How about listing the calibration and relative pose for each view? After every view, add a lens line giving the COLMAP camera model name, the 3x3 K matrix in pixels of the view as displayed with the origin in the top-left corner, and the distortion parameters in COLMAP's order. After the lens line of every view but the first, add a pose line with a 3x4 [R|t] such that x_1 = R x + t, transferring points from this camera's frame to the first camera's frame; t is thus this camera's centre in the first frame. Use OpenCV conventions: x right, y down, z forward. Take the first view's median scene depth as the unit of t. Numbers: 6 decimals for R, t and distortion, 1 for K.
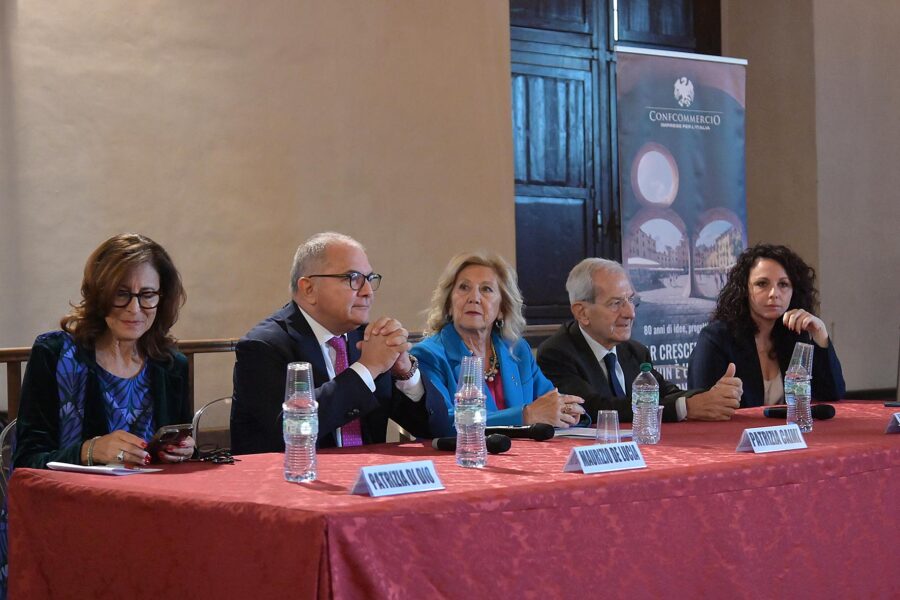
lens RADIAL K [[1721.0, 0, 450.0], [0, 1721.0, 300.0], [0, 0, 1]] dist [-0.008572, -0.081881]
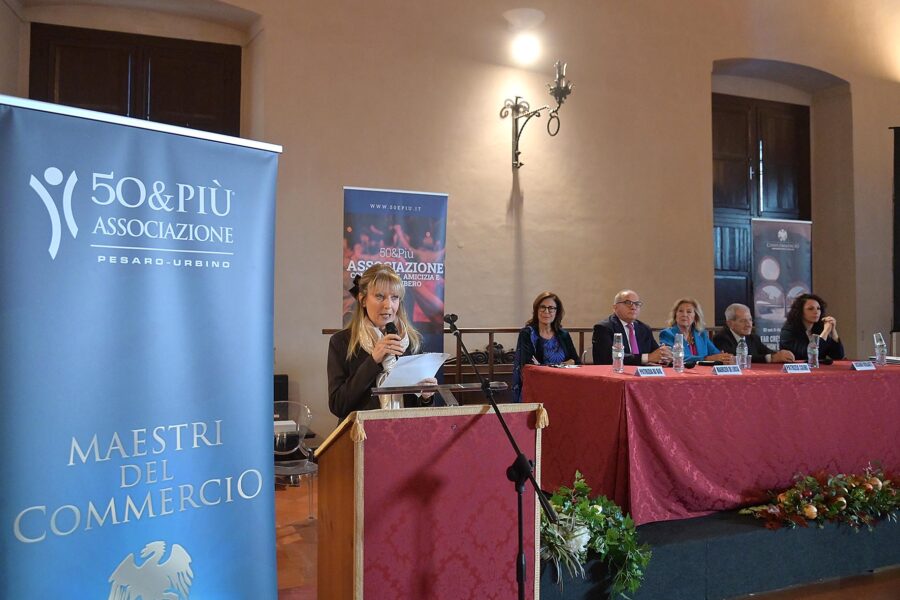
lens RADIAL K [[735.3, 0, 422.8], [0, 735.3, 303.7], [0, 0, 1]] dist [-0.034740, 0.004023]
pose [[0.934129, 0.018761, -0.356443, 0.039489], [-0.024566, 0.999629, -0.011765, 0.005839], [0.356090, 0.019747, 0.934243, -0.262800]]
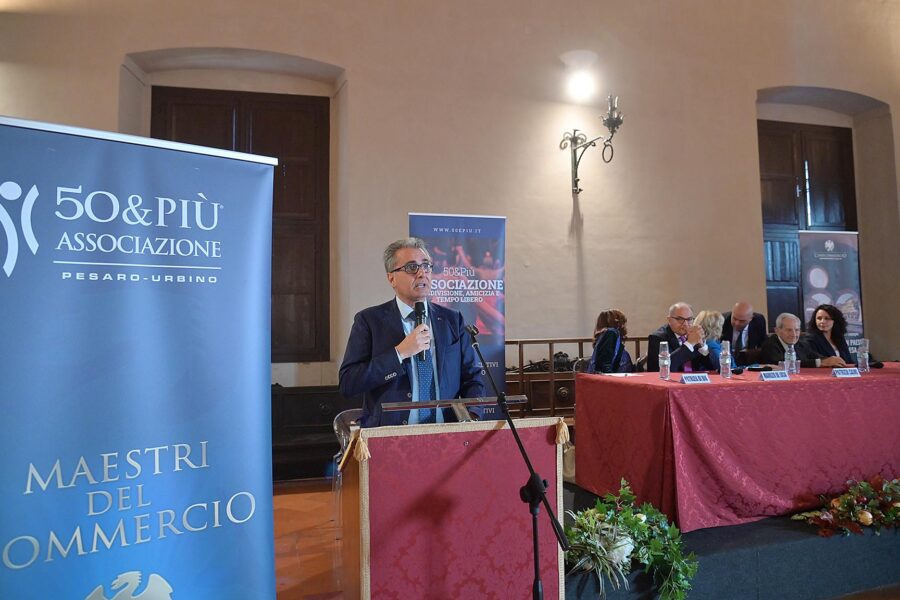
lens RADIAL K [[621.6, 0, 460.2], [0, 621.6, 297.9], [0, 0, 1]] dist [-0.033494, 0.000670]
pose [[0.897289, -0.016757, -0.441126, 0.061047], [-0.003535, 0.998975, -0.045138, 0.006550], [0.441430, 0.042061, 0.896310, -0.145892]]
